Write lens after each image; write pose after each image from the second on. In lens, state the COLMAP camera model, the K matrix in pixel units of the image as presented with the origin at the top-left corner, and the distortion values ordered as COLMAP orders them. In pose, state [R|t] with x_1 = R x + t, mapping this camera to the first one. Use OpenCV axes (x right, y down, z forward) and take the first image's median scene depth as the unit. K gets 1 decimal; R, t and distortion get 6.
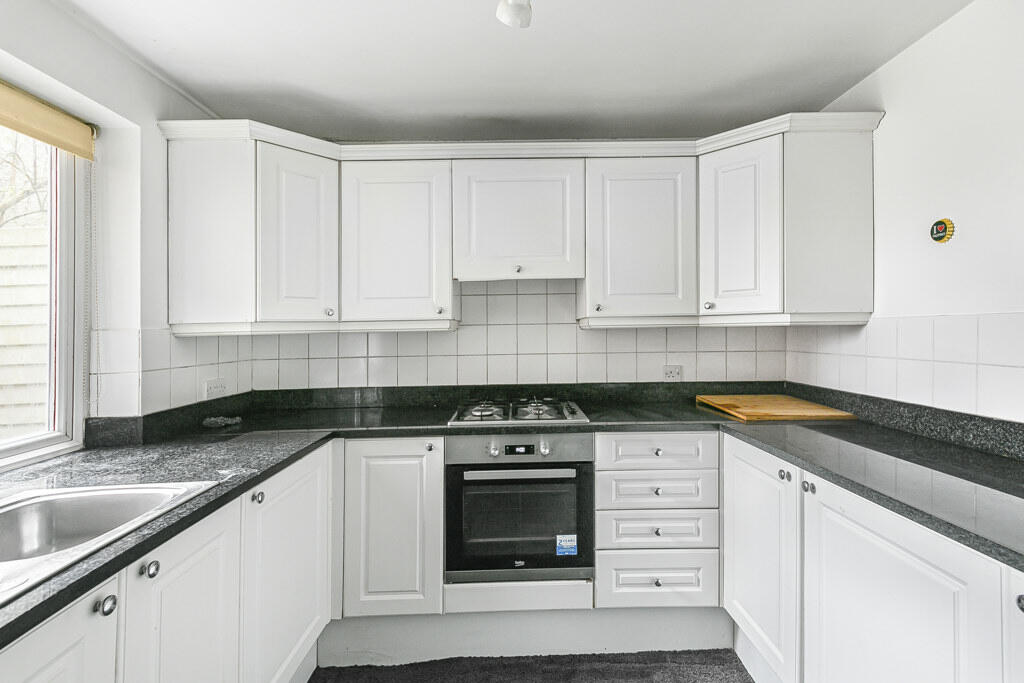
lens RADIAL K [[495.9, 0, 514.0], [0, 495.9, 337.6], [0, 0, 1]] dist [0.017937, 0.000183]
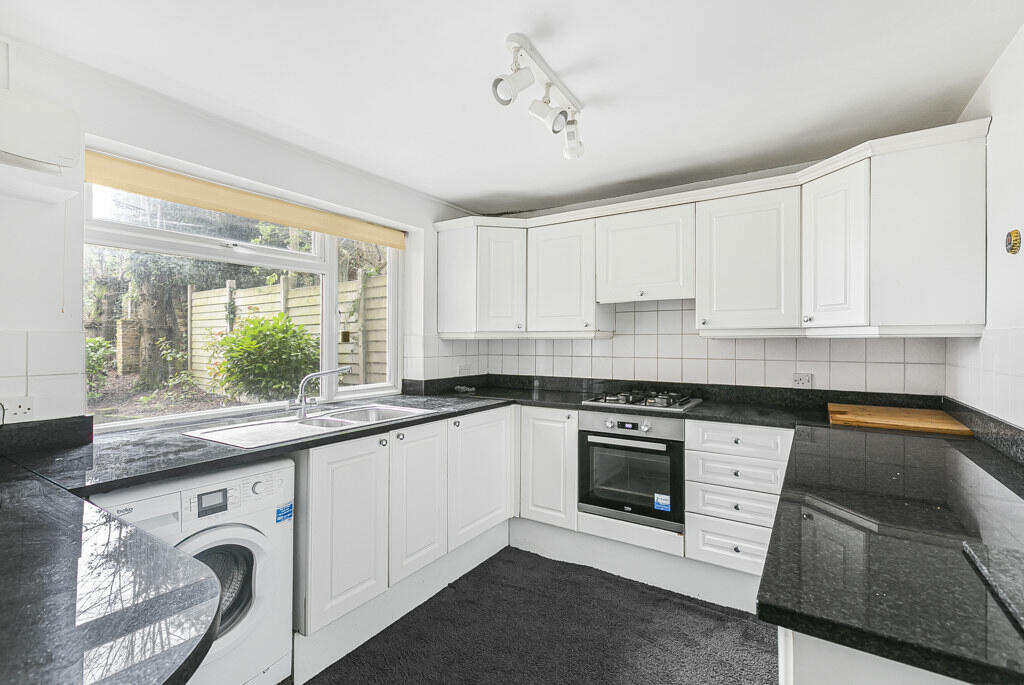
lens RADIAL K [[454.8, 0, 512.0], [0, 454.8, 342.5], [0, 0, 1]] dist [0.000707, 0.000093]
pose [[0.826797, 0.017904, -0.562216, 0.443938], [-0.021226, 0.999775, 0.000623, 0.001446], [0.562100, 0.011418, 0.826990, -0.221686]]
